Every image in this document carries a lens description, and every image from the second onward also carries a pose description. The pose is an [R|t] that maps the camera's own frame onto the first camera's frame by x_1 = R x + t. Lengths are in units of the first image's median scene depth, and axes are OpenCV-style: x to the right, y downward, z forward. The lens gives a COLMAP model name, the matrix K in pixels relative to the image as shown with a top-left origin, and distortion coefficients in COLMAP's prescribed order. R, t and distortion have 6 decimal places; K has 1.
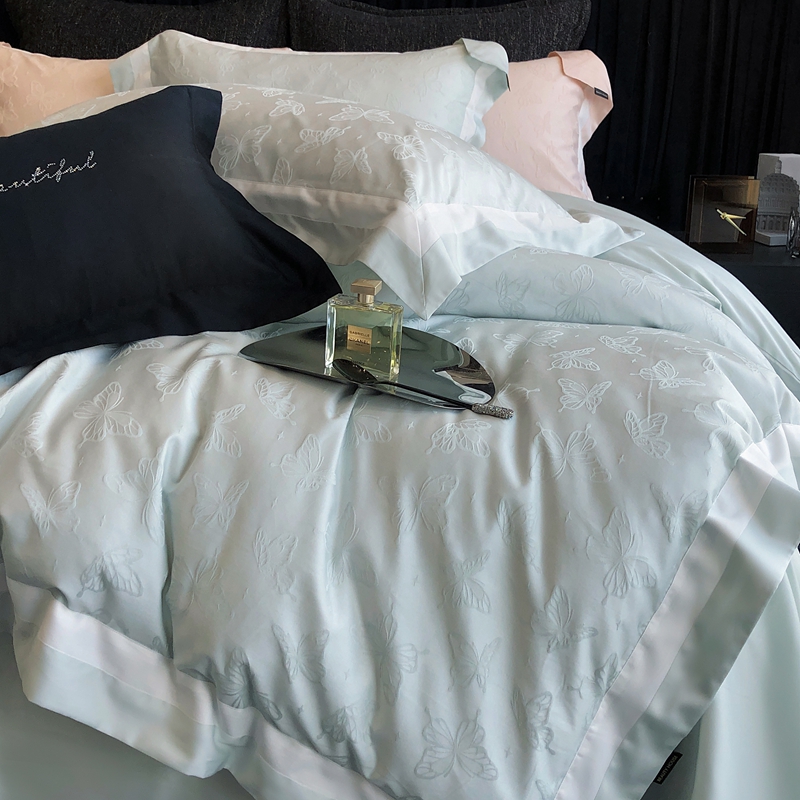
lens RADIAL K [[1143.9, 0, 395.1], [0, 1143.9, 376.0], [0, 0, 1]] dist [0.108973, -0.363172]
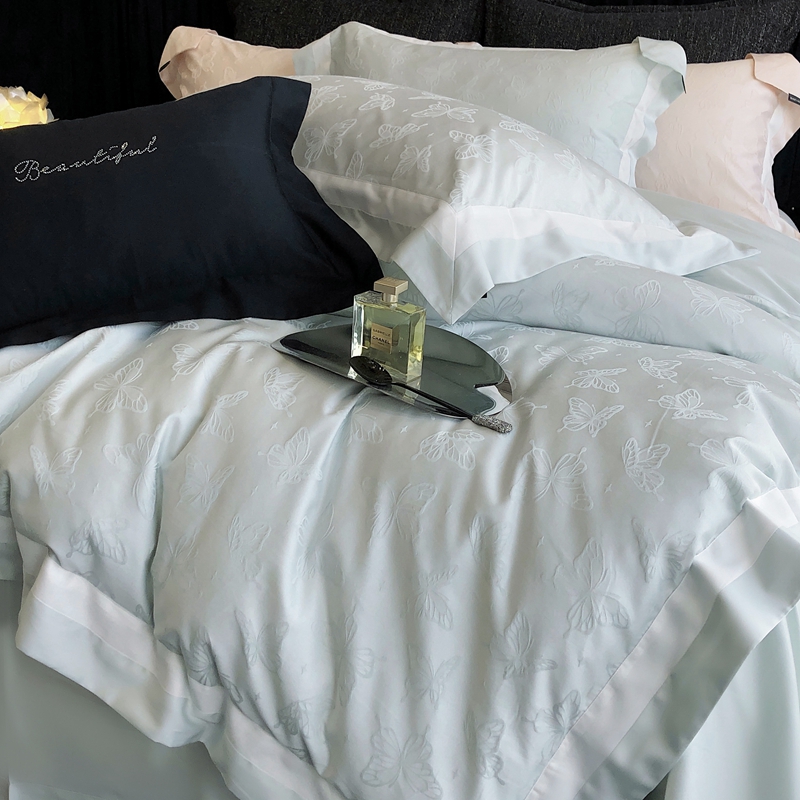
lens RADIAL K [[1143.9, 0, 395.1], [0, 1143.9, 376.0], [0, 0, 1]] dist [0.108973, -0.363172]
pose [[0.968006, 0.095285, -0.232134, 0.235499], [-0.093881, 0.995436, 0.017116, -0.019051], [0.232705, 0.005225, 0.972533, 0.039795]]
